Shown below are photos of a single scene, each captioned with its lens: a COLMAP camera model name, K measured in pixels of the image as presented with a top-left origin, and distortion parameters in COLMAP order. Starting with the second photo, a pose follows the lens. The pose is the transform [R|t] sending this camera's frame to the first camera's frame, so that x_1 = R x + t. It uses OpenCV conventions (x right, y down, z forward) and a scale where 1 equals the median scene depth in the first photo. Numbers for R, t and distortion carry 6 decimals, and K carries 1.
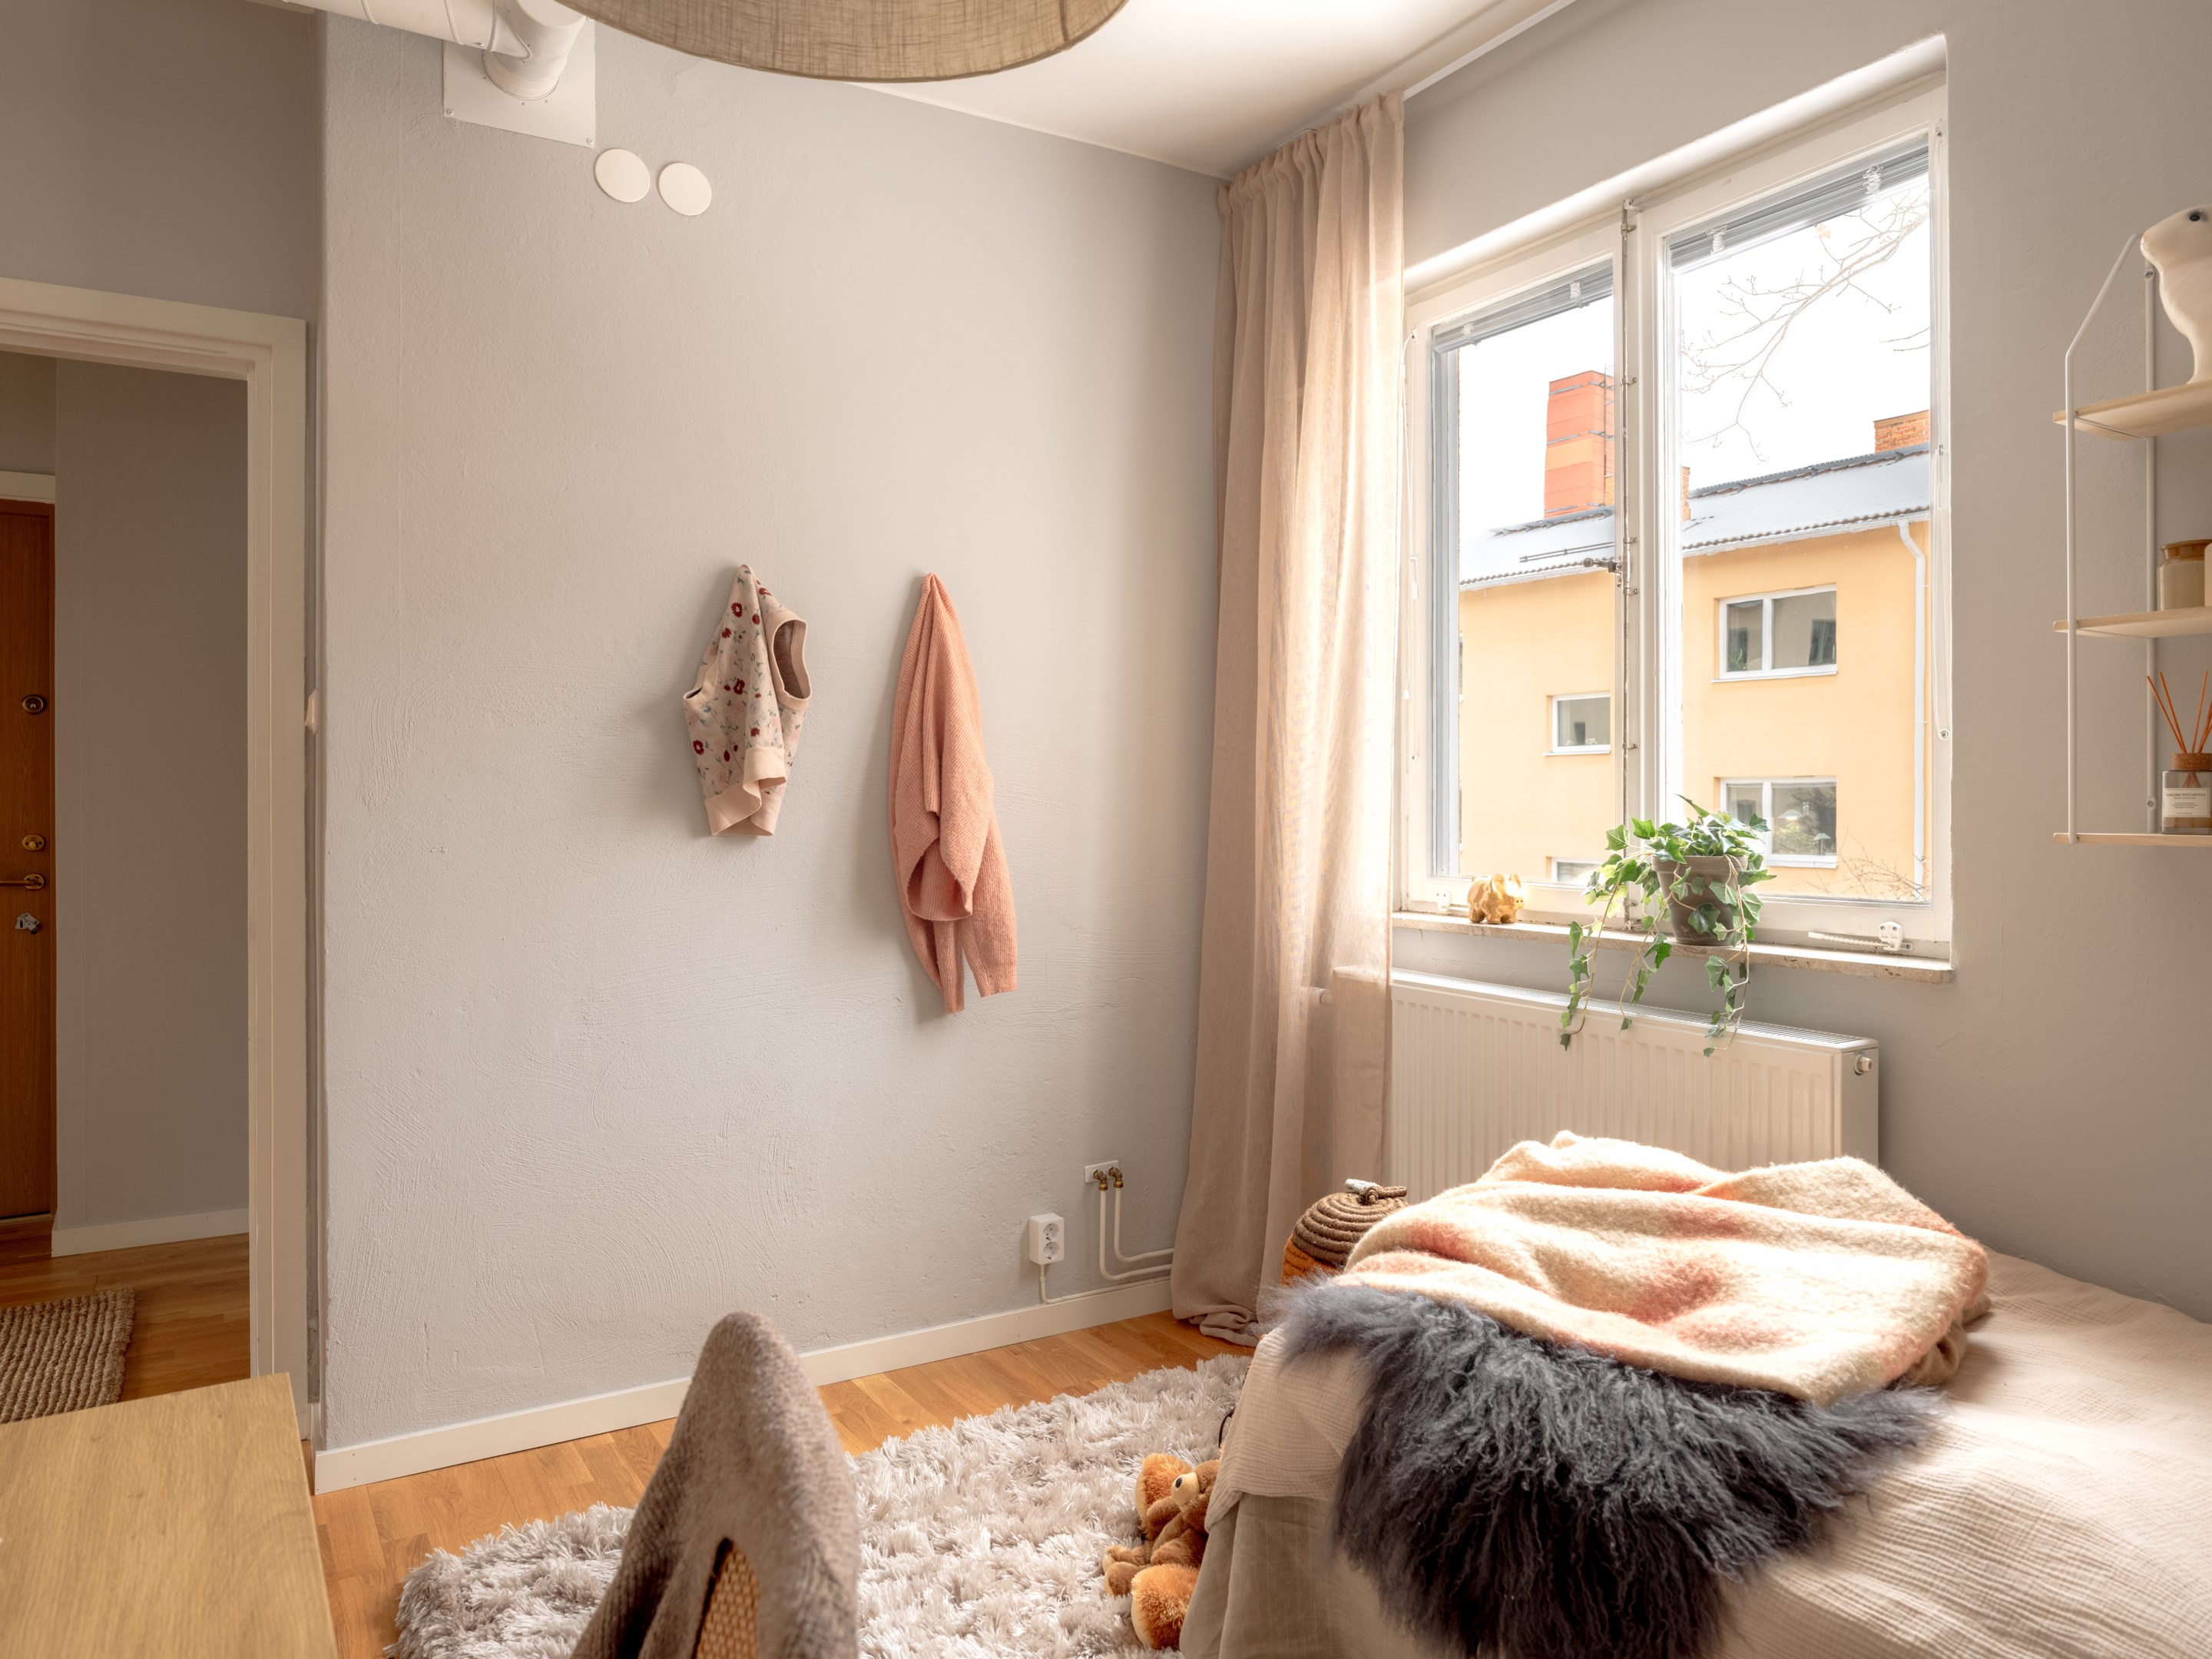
lens RADIAL K [[1369.8, 0, 1111.0], [0, 1369.8, 799.2], [0, 0, 1]] dist [-0.000393, -0.000696]
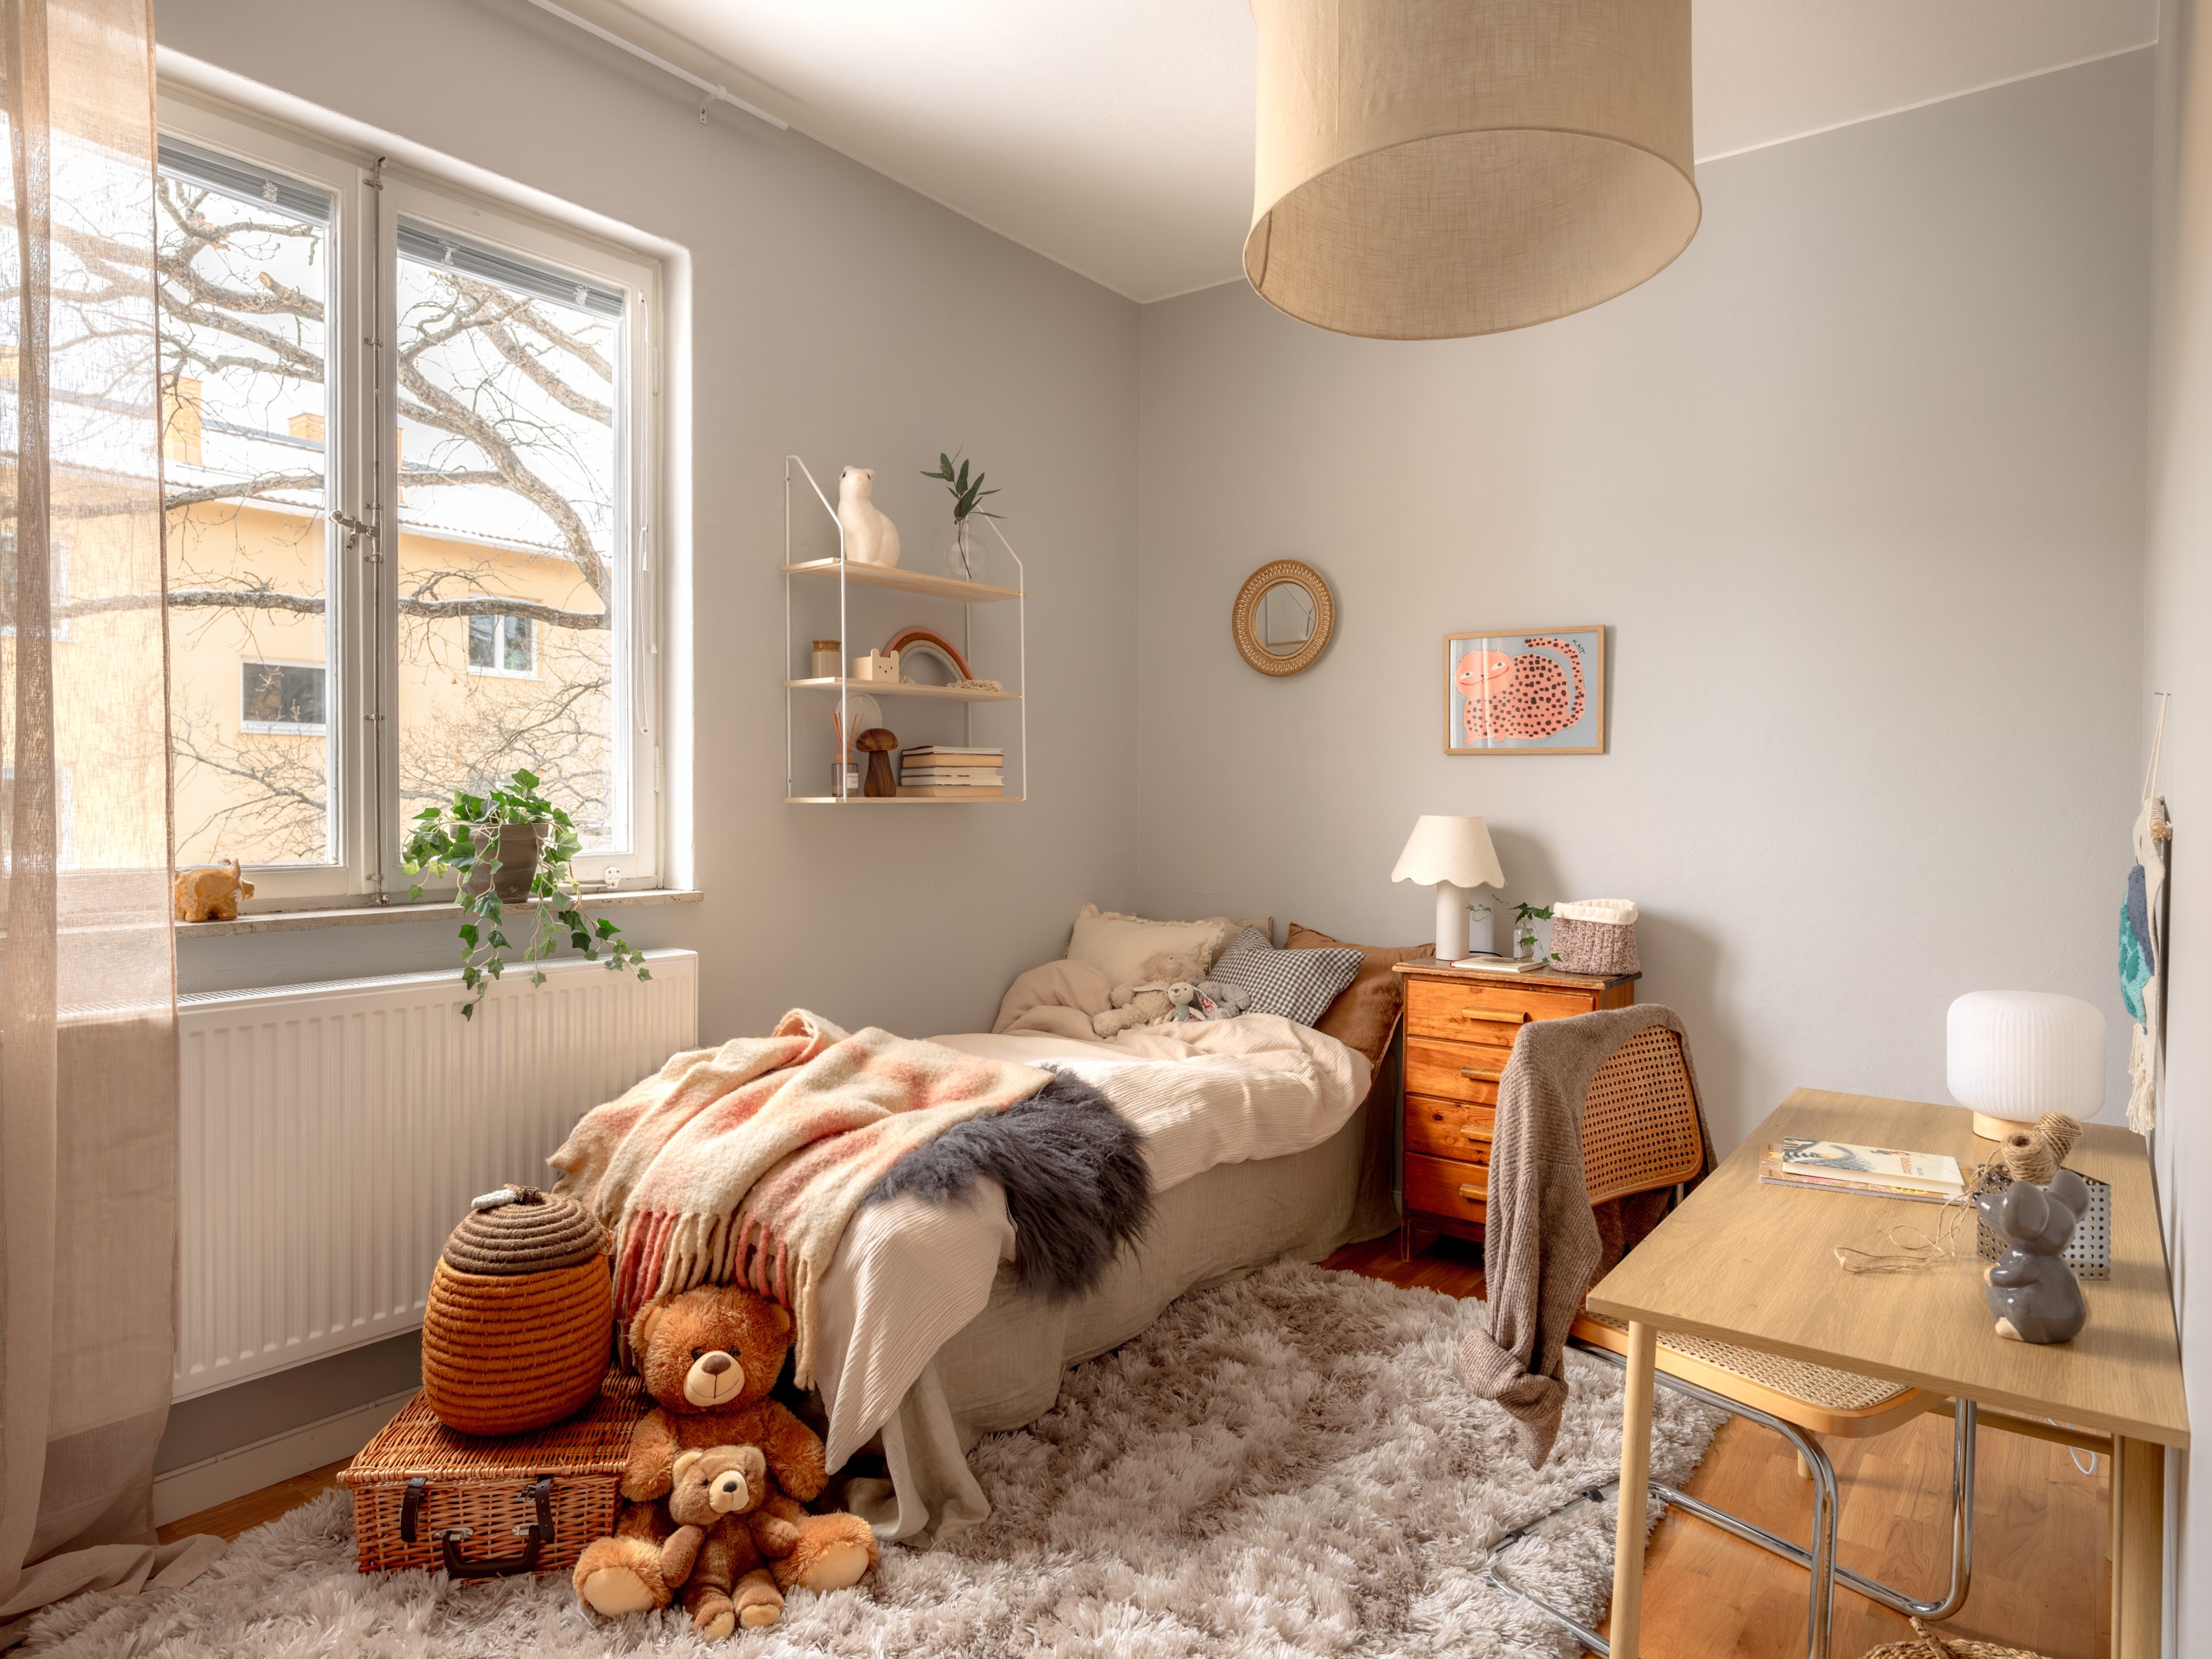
lens RADIAL K [[1375.5, 0, 1106.0], [0, 1375.5, 829.5], [0, 0, 1]] dist [0.000612, 0.000083]
pose [[-0.342642, -0.024710, 0.939141, -0.845525], [-0.005042, 0.999688, 0.024463, 0.016466], [-0.939453, 0.003647, -0.342659, 0.985881]]
